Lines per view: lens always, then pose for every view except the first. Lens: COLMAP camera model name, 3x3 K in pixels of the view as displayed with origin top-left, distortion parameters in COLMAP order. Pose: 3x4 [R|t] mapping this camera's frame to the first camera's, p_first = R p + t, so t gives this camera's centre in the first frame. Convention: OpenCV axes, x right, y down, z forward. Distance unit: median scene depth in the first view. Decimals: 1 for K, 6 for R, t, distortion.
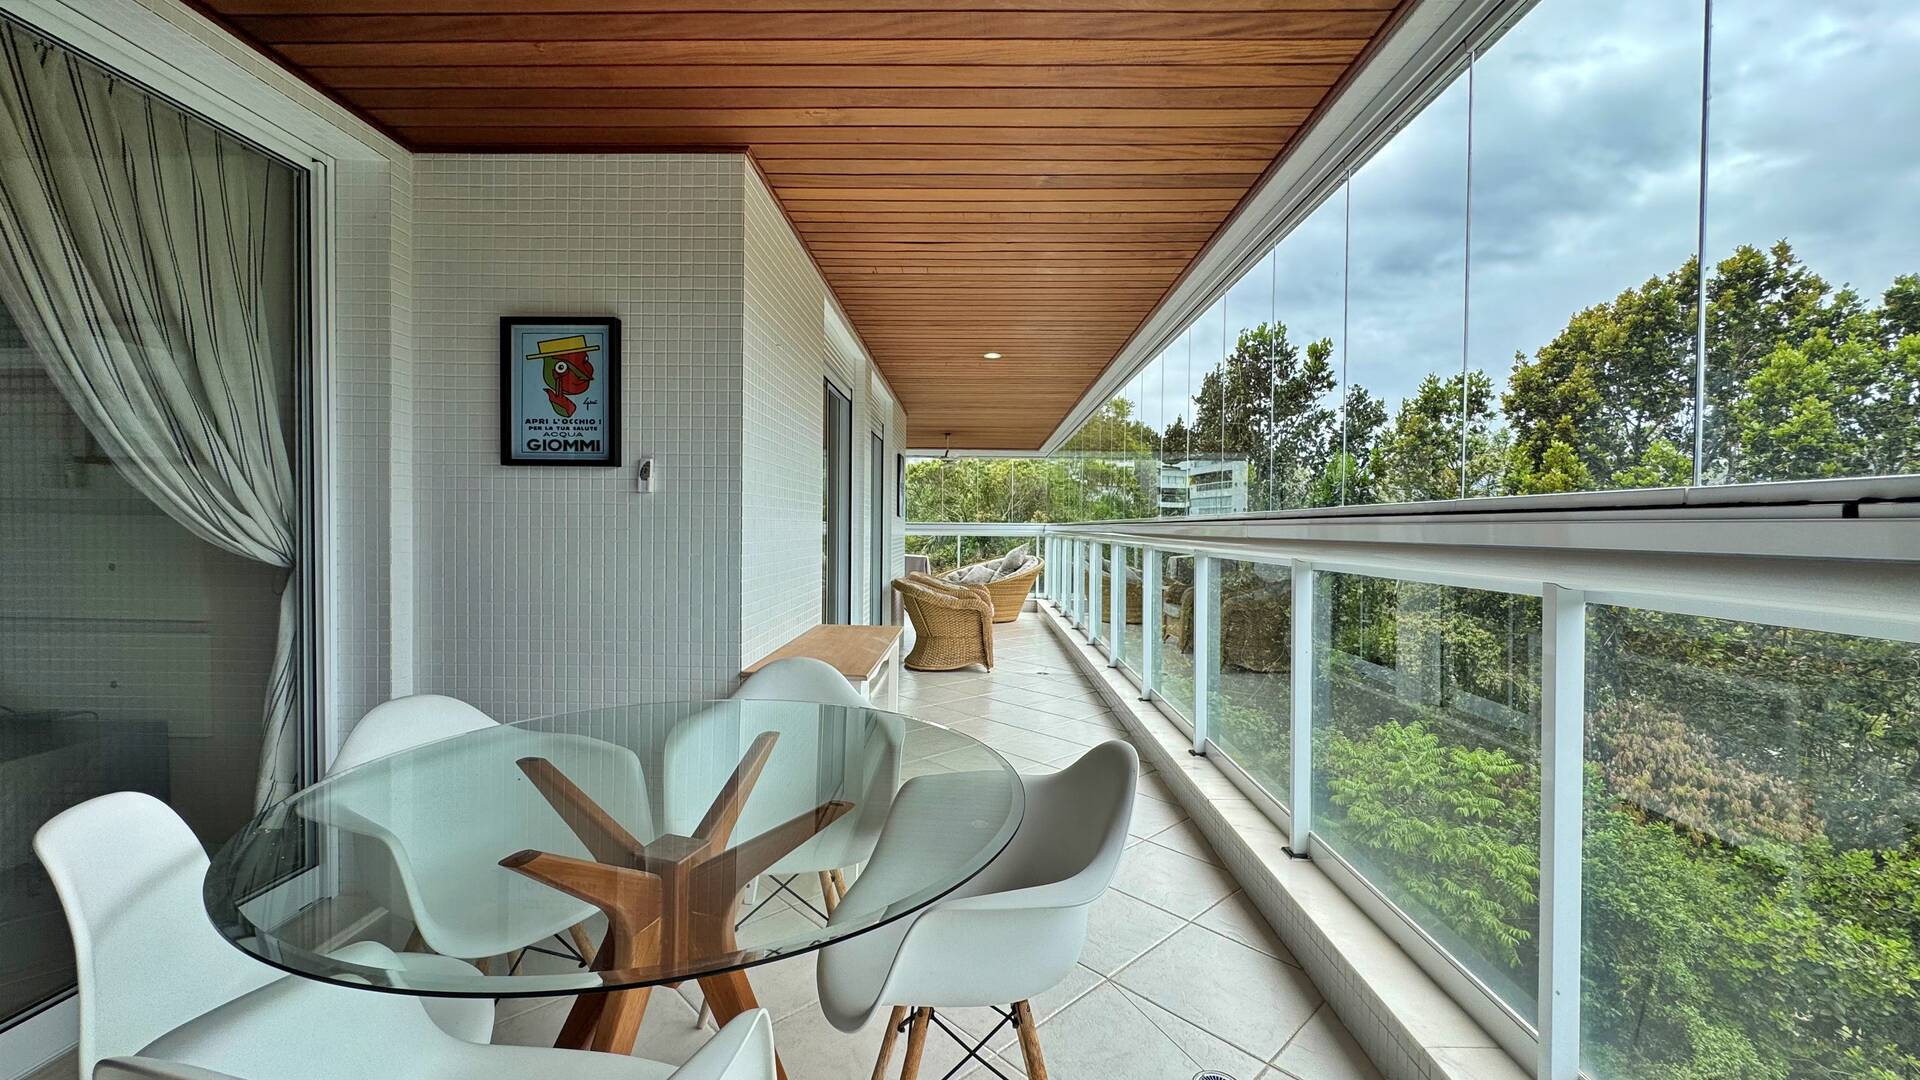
lens RADIAL K [[764.2, 0, 964.5], [0, 764.2, 535.9], [0, 0, 1]] dist [-0.002244, 0.000337]
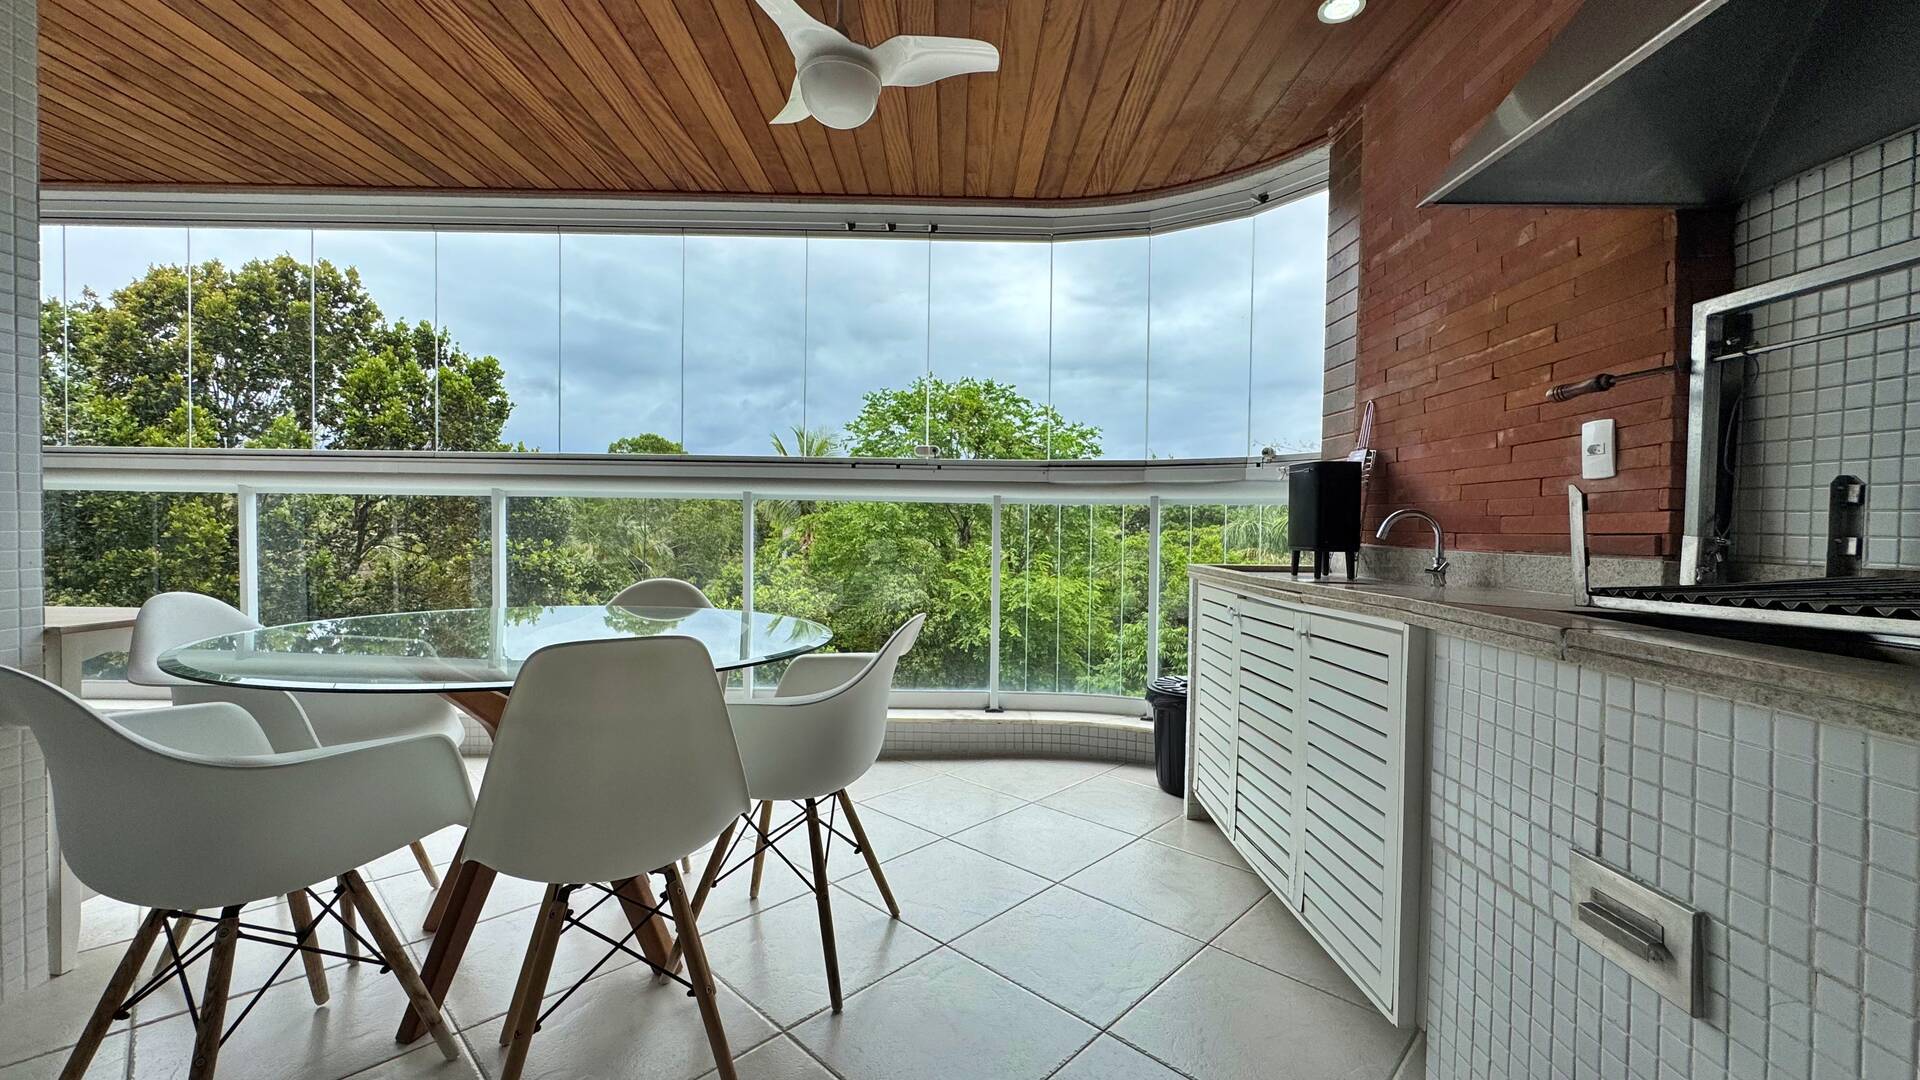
lens RADIAL K [[764.2, 0, 958.9], [0, 764.2, 539.3], [0, 0, 1]] dist [-0.002244, 0.000337]
pose [[-0.014547, -0.022388, 0.999644, -0.199652], [-0.003668, 0.999744, 0.022337, 0.027088], [-0.999887, -0.003341, -0.014625, 0.025486]]
